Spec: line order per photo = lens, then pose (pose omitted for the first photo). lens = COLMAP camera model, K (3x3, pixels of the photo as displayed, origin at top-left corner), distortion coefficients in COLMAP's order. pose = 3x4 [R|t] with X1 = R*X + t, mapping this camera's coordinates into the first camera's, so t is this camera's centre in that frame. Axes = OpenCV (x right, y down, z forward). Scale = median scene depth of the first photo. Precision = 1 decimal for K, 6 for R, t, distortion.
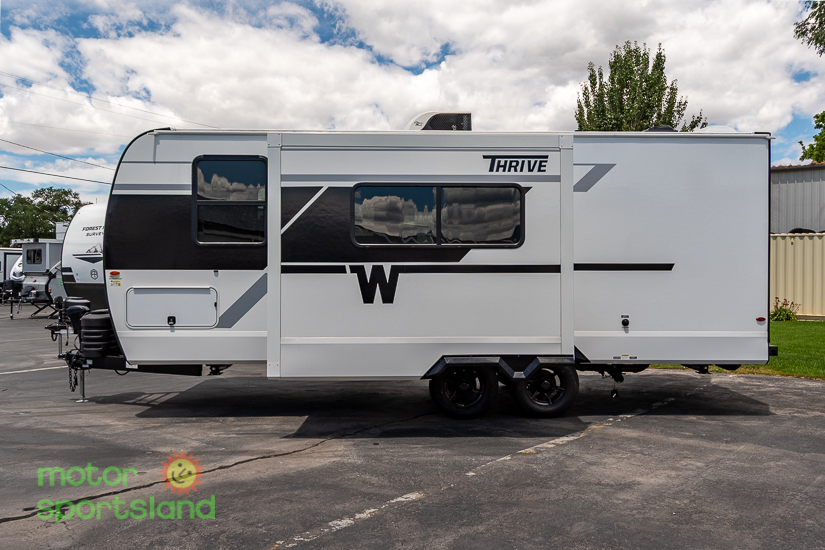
lens RADIAL K [[757.1, 0, 422.7], [0, 757.1, 285.1], [0, 0, 1]] dist [0.001582, -0.017057]
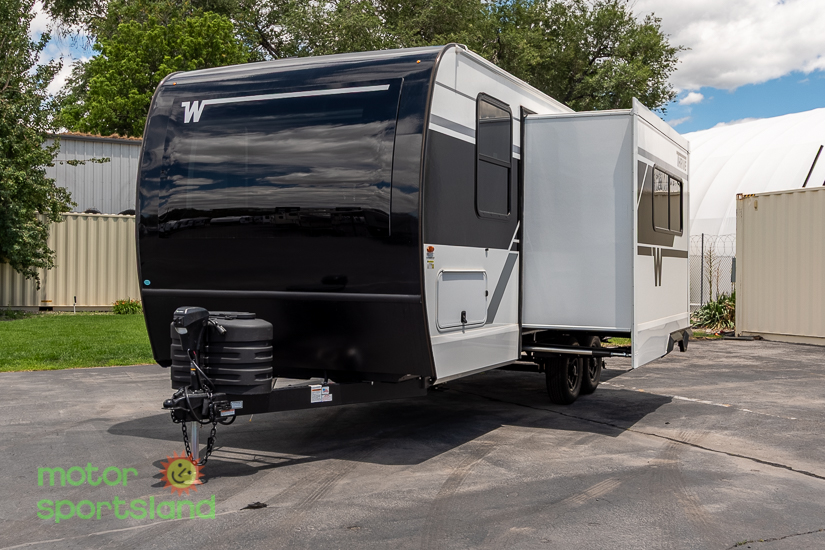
lens RADIAL K [[830.6, 0, 412.5], [0, 830.6, 275.0], [0, 0, 1]] dist [0.001364, 0.003168]
pose [[0.457931, -0.007647, 0.888955, -1.049558], [0.000725, 0.999966, 0.008229, 0.000628], [-0.888988, -0.003124, 0.457921, 0.682950]]
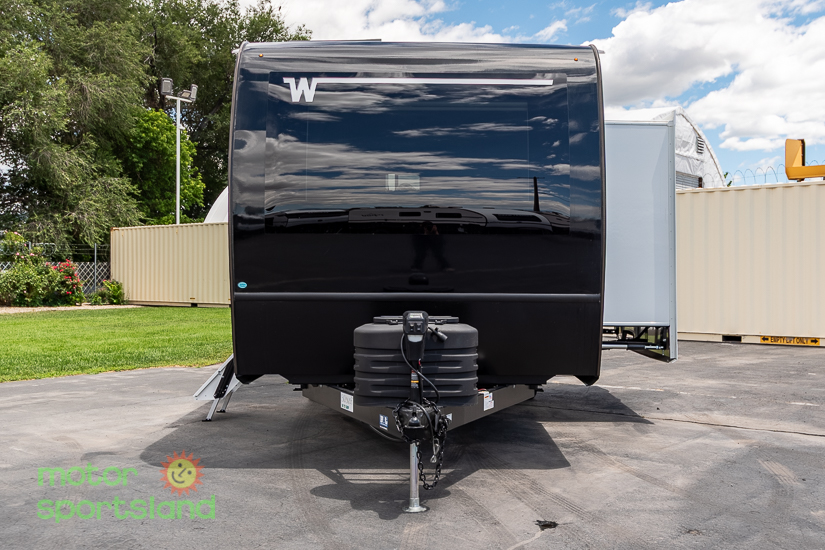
lens RADIAL K [[822.3, 0, 412.7], [0, 822.3, 262.6], [0, 0, 1]] dist [-0.000143, 0.002958]
pose [[0.061480, 0.006084, 0.998090, -1.123048], [0.003312, 0.999975, -0.006300, 0.000570], [-0.998103, 0.003693, 0.061458, 1.110790]]
